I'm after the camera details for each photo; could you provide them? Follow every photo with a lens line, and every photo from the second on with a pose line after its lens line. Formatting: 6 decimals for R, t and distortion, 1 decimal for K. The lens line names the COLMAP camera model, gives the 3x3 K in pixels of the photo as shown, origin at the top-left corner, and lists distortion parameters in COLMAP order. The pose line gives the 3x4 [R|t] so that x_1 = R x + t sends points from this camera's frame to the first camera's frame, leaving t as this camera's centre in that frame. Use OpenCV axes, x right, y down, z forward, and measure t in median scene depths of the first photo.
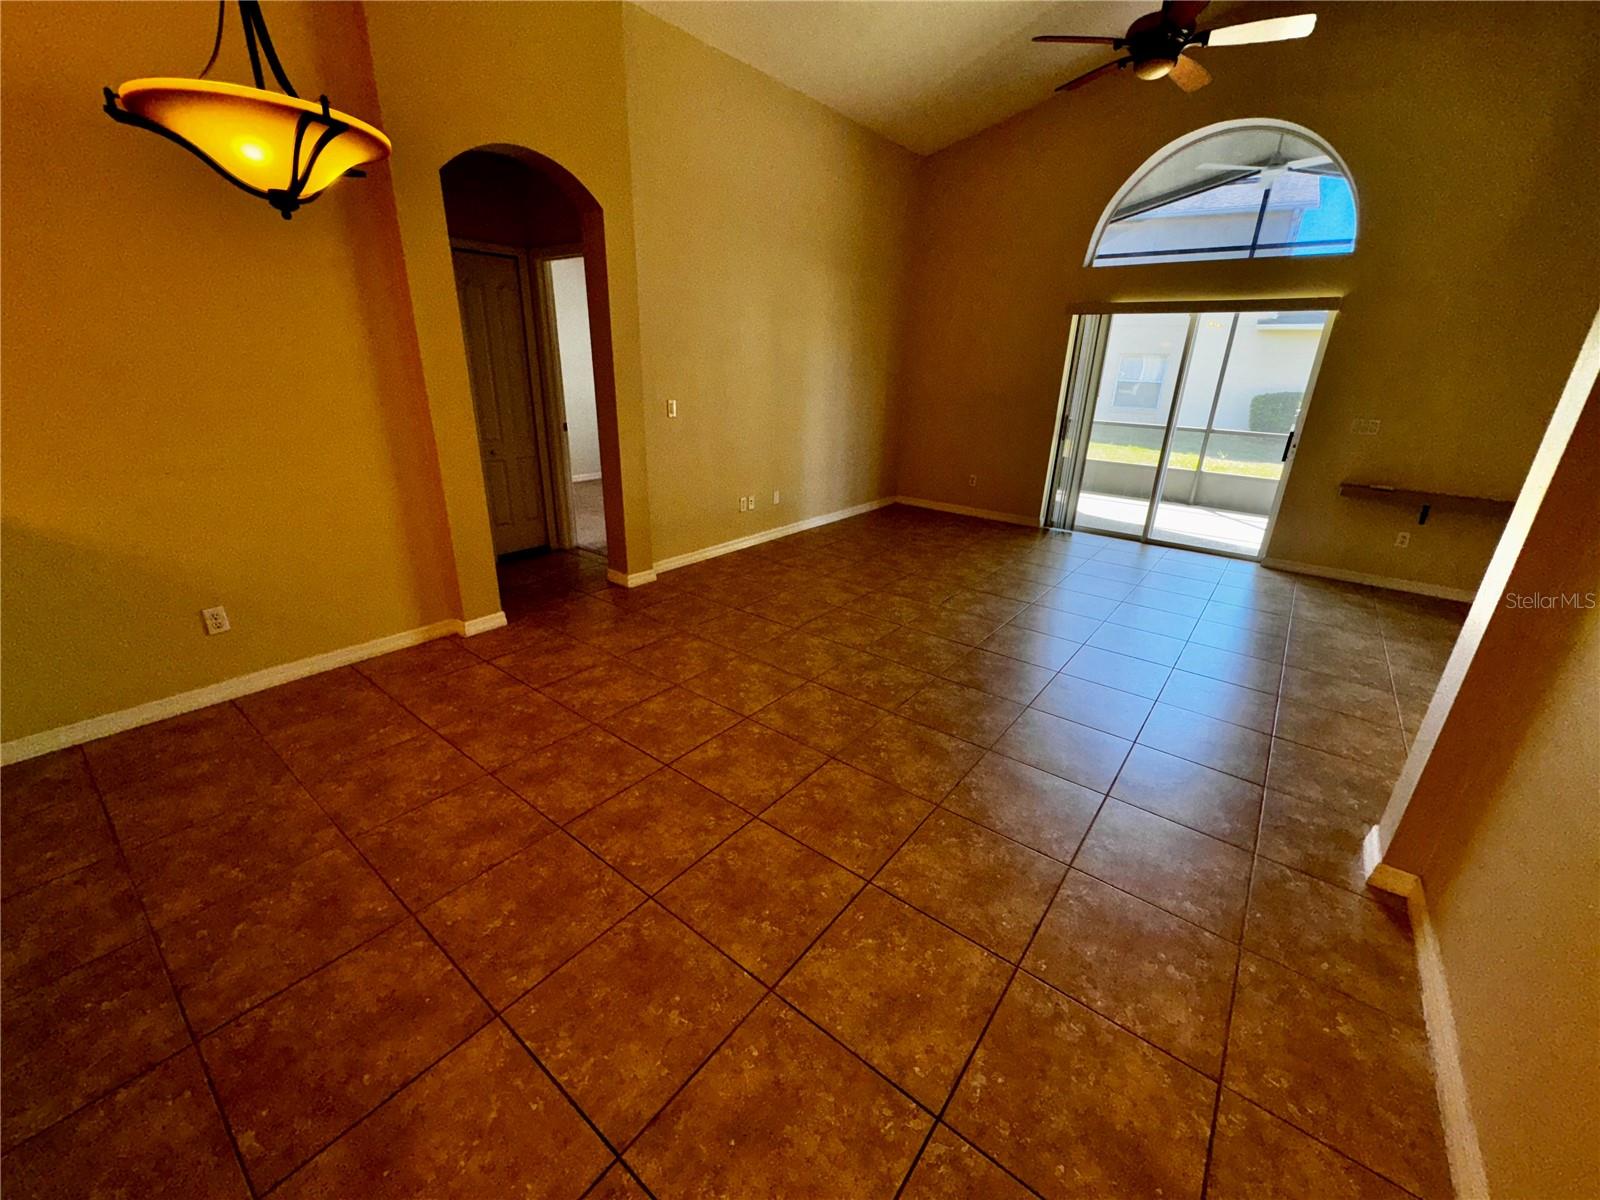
lens RADIAL K [[634.4, 0, 800.0], [0, 634.4, 600.0], [0, 0, 1]] dist [-0.002695, -0.000142]
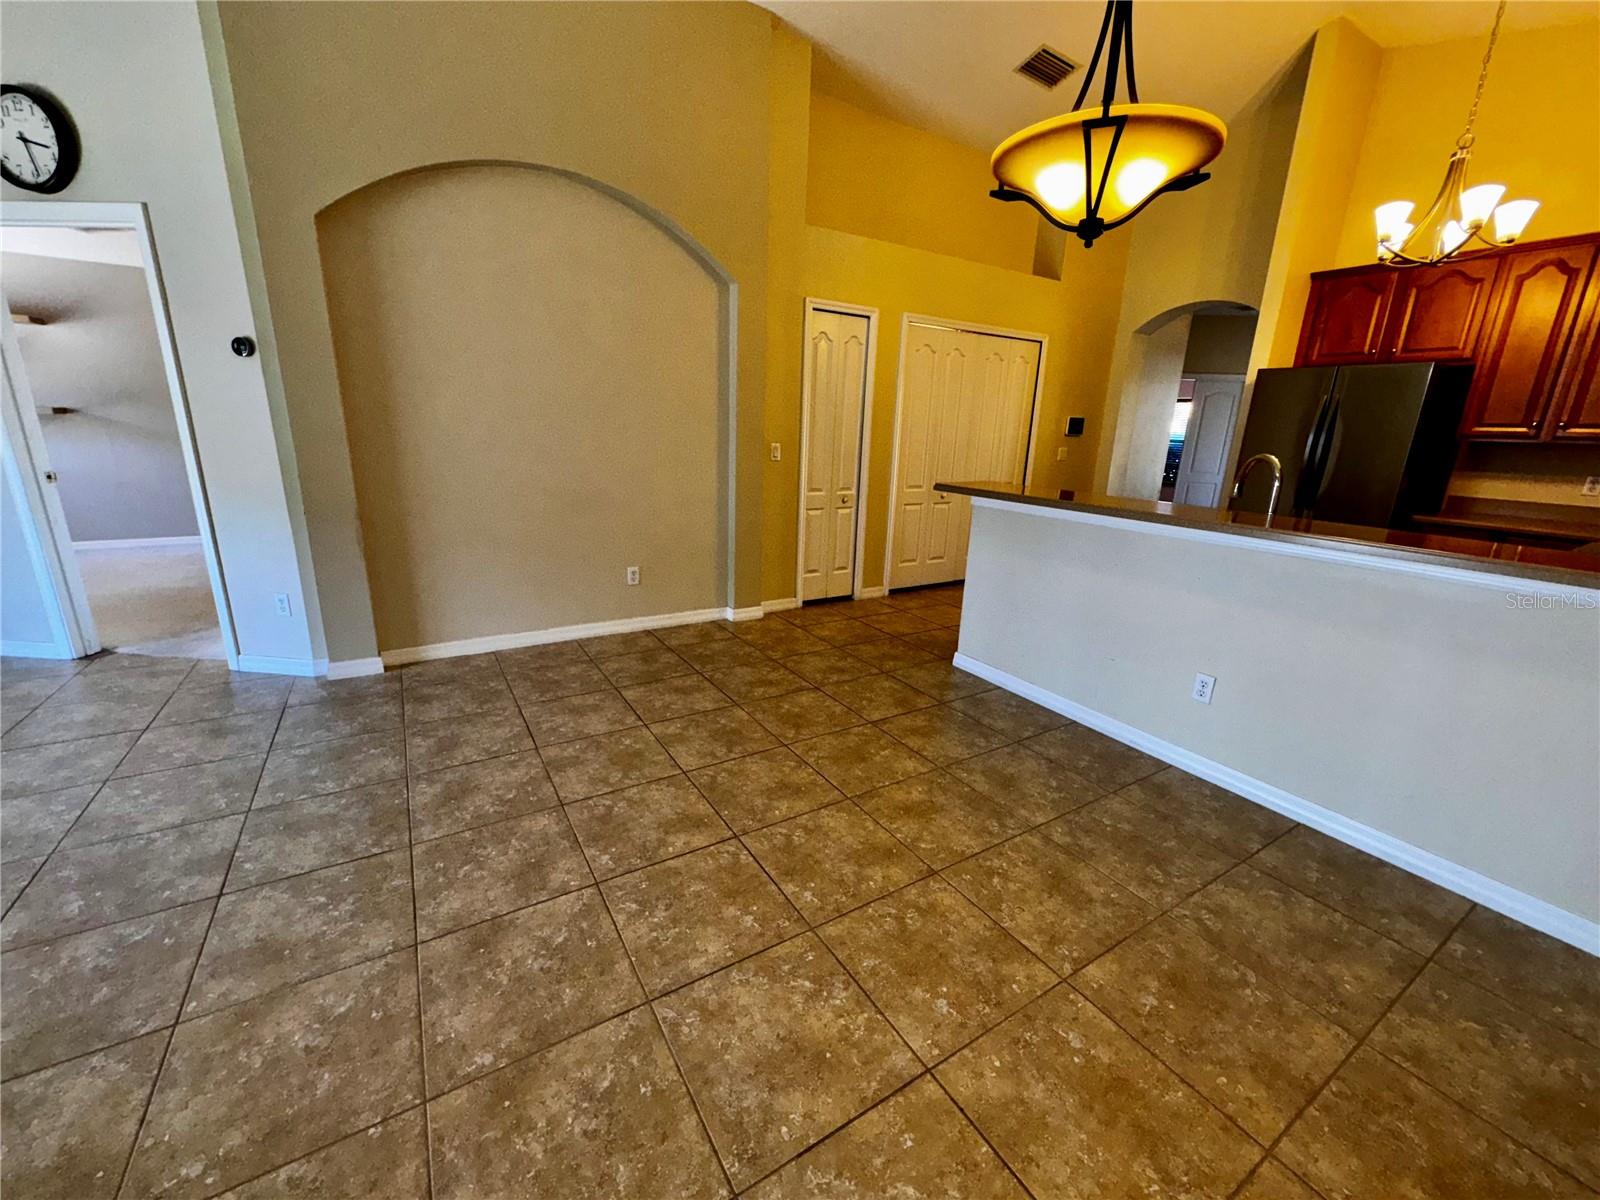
lens RADIAL K [[634.4, 0, 800.0], [0, 634.4, 600.0], [0, 0, 1]] dist [-0.002695, -0.000142]
pose [[-0.936749, -0.151900, 0.315322, -0.558818], [0.062700, 0.813510, 0.578161, -0.536076], [-0.344340, 0.561363, -0.752530, 1.566213]]
